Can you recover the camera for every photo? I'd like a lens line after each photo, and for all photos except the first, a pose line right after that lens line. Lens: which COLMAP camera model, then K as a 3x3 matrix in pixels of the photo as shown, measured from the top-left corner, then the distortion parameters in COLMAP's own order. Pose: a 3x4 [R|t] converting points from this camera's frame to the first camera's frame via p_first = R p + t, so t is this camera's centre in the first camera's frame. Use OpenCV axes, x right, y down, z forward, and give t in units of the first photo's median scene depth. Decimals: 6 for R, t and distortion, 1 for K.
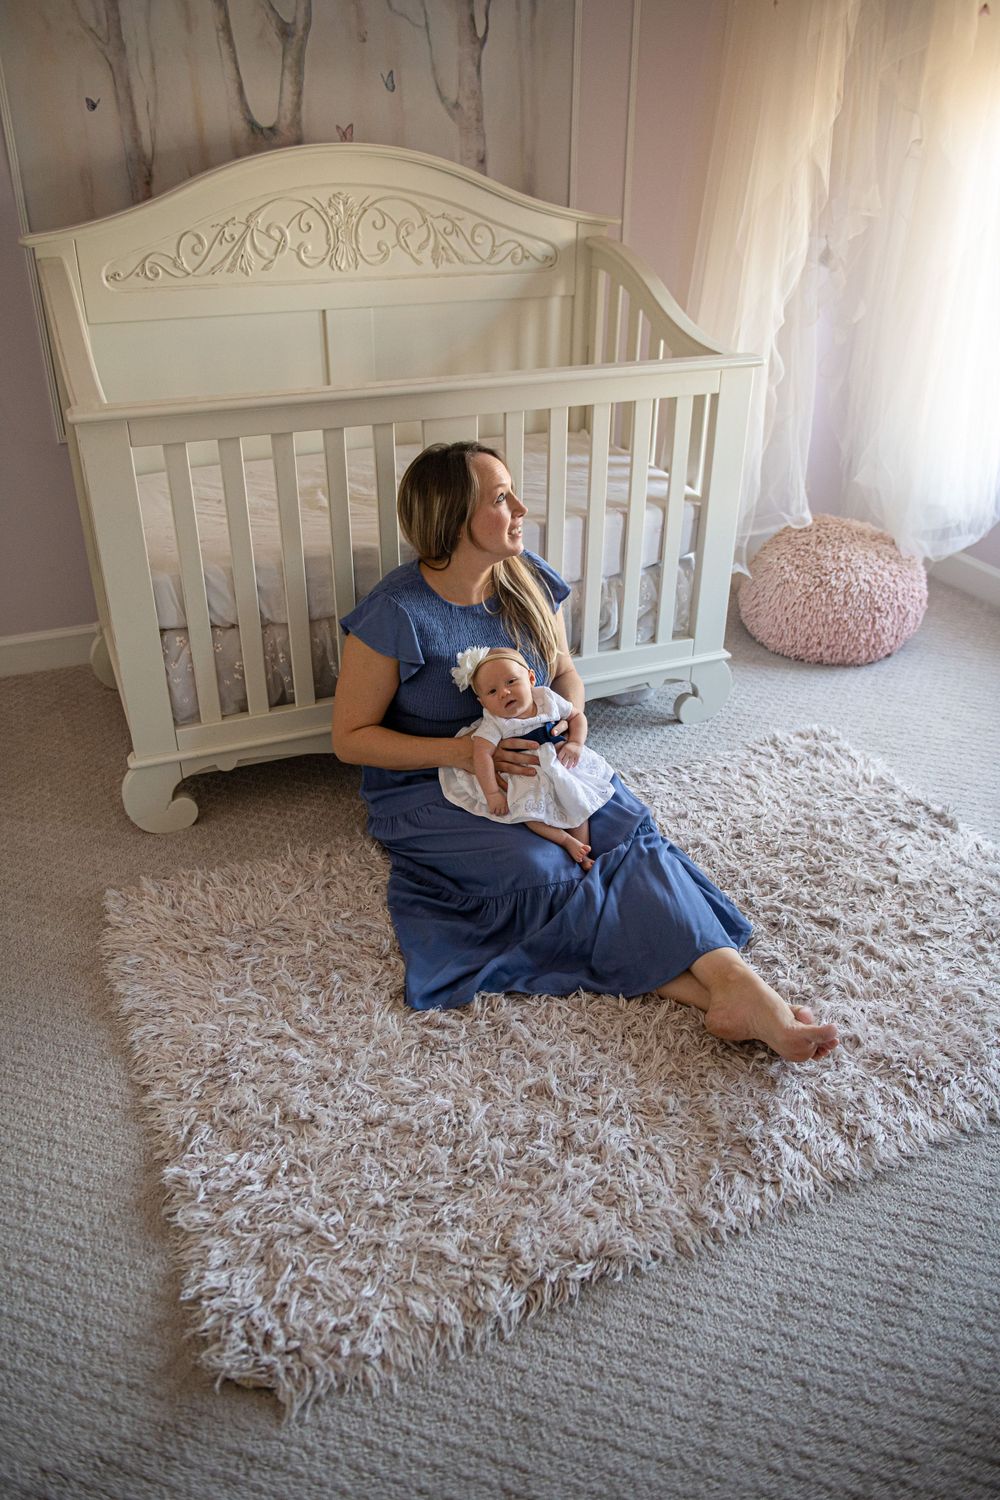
lens RADIAL K [[1124.2, 0, 500.0], [0, 1124.2, 750.0], [0, 0, 1]] dist [-0.050985, 0.001937]
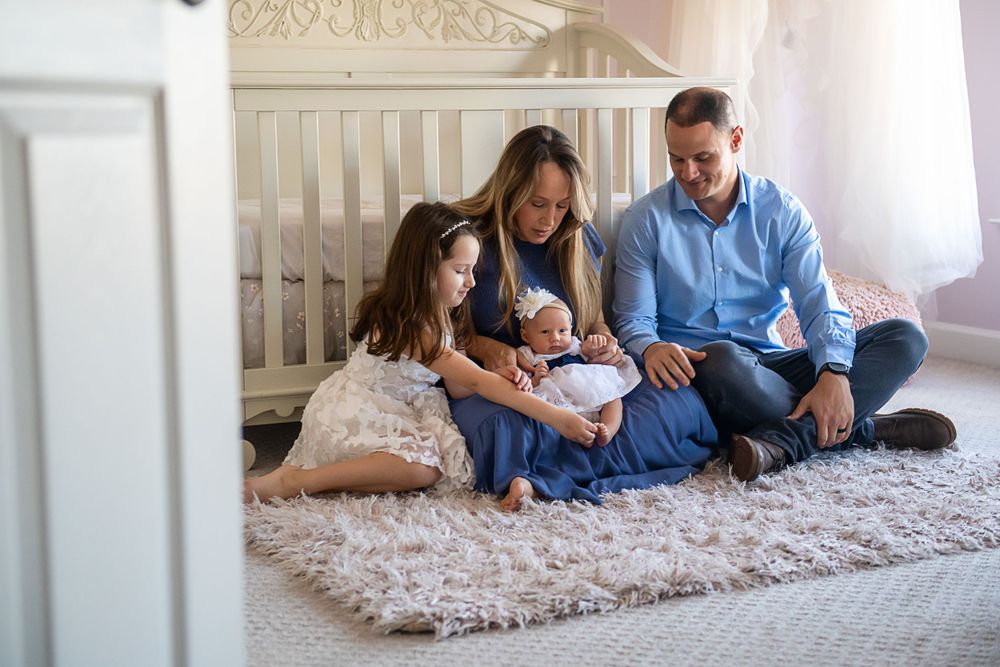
lens RADIAL K [[1592.7, 0, 500.0], [0, 1592.7, 333.5], [0, 0, 1]] dist [0.066159, 0.008165]
pose [[0.997911, -0.027783, 0.058331, -0.109286], [0.047516, 0.927331, -0.371213, 0.465128], [-0.043779, 0.373209, 0.926714, -0.414384]]
